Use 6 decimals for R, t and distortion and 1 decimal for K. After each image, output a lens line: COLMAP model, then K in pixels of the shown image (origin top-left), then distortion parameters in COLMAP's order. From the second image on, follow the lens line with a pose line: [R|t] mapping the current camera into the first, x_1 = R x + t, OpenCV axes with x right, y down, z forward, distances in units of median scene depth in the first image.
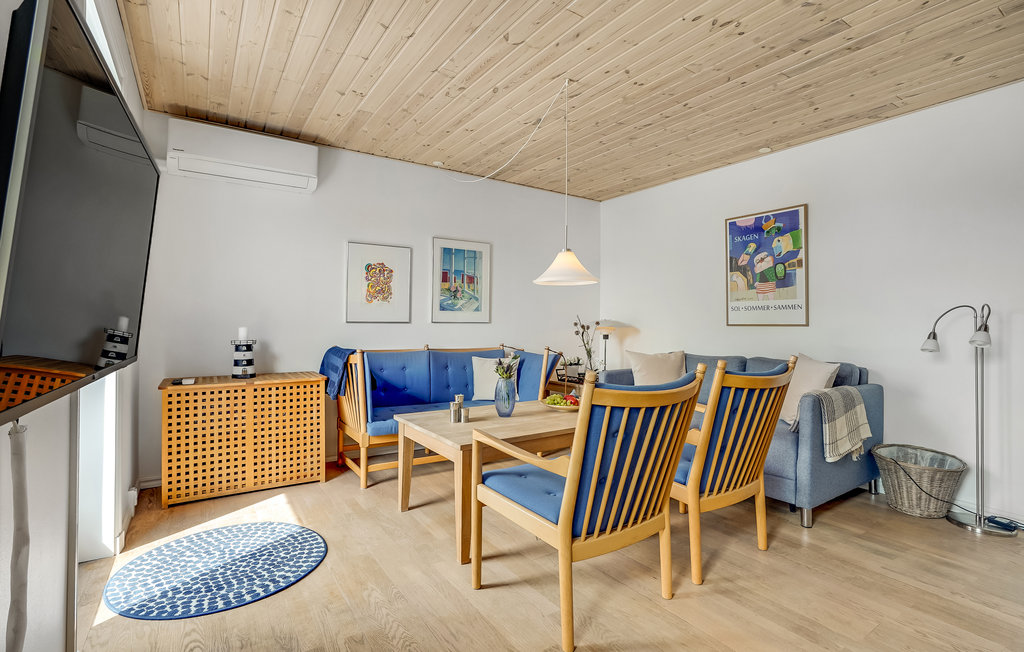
lens RADIAL K [[470.3, 0, 499.0], [0, 470.3, 322.4], [0, 0, 1]] dist [-0.044401, 0.018690]
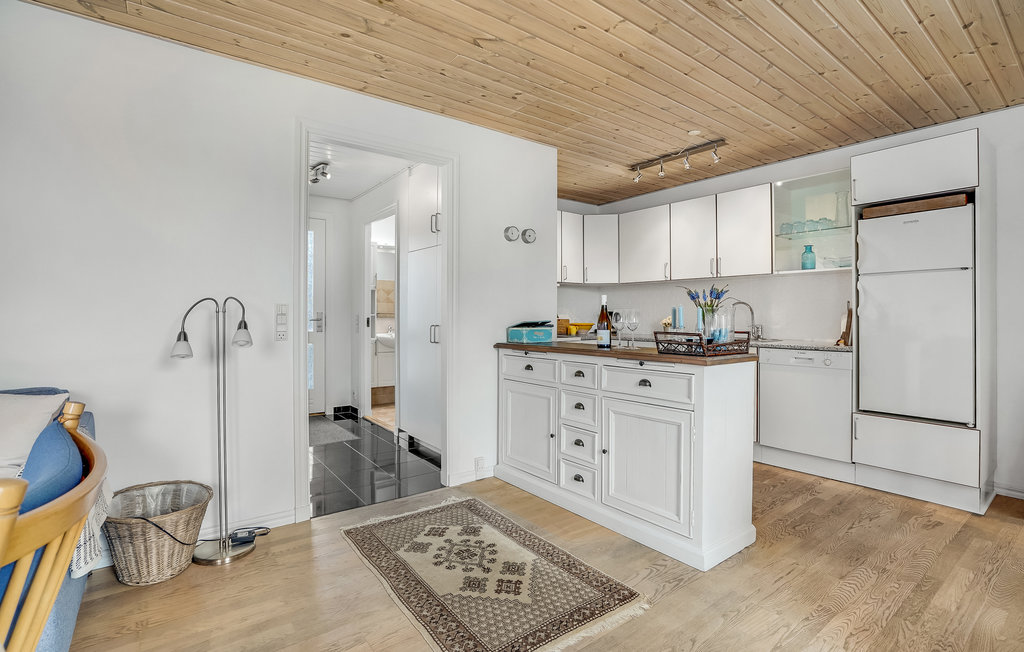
lens RADIAL K [[470.3, 0, 518.5], [0, 470.3, 320.8], [0, 0, 1]] dist [-0.044401, 0.018690]
pose [[-0.078942, -0.026123, 0.996537, 0.101550], [-0.000682, 0.999658, 0.026151, -0.012101], [-0.996879, 0.001385, -0.078932, 0.362120]]
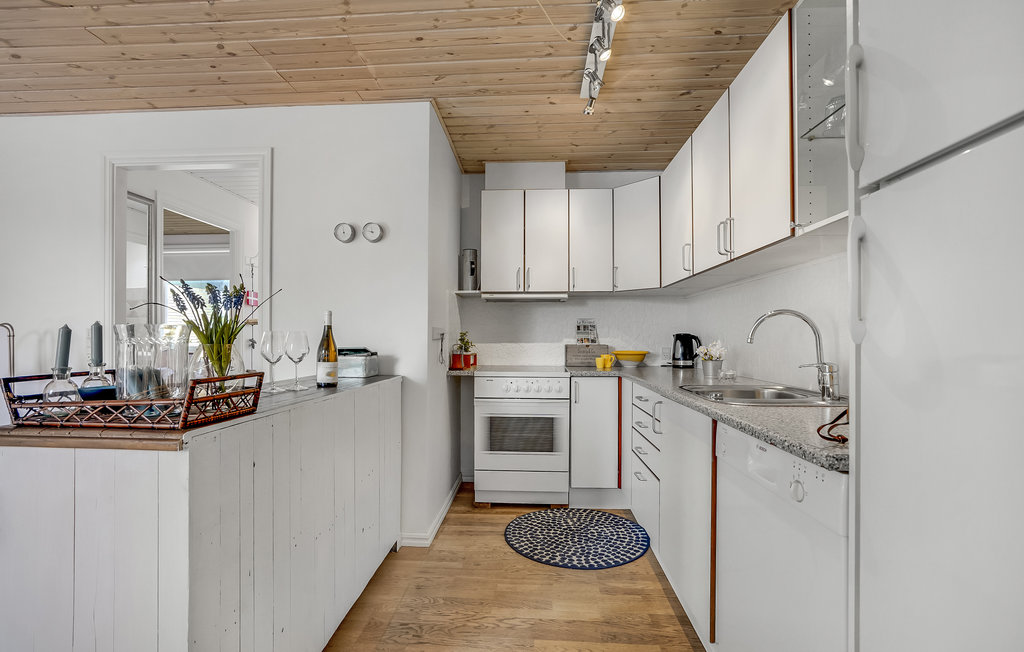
lens RADIAL K [[470.3, 0, 511.3], [0, 470.3, 334.0], [0, 0, 1]] dist [-0.044401, 0.018690]
pose [[0.586795, -0.004729, 0.809721, 0.626822], [0.005862, 0.999982, 0.001592, -0.005115], [-0.809714, 0.003812, 0.586812, -0.334344]]
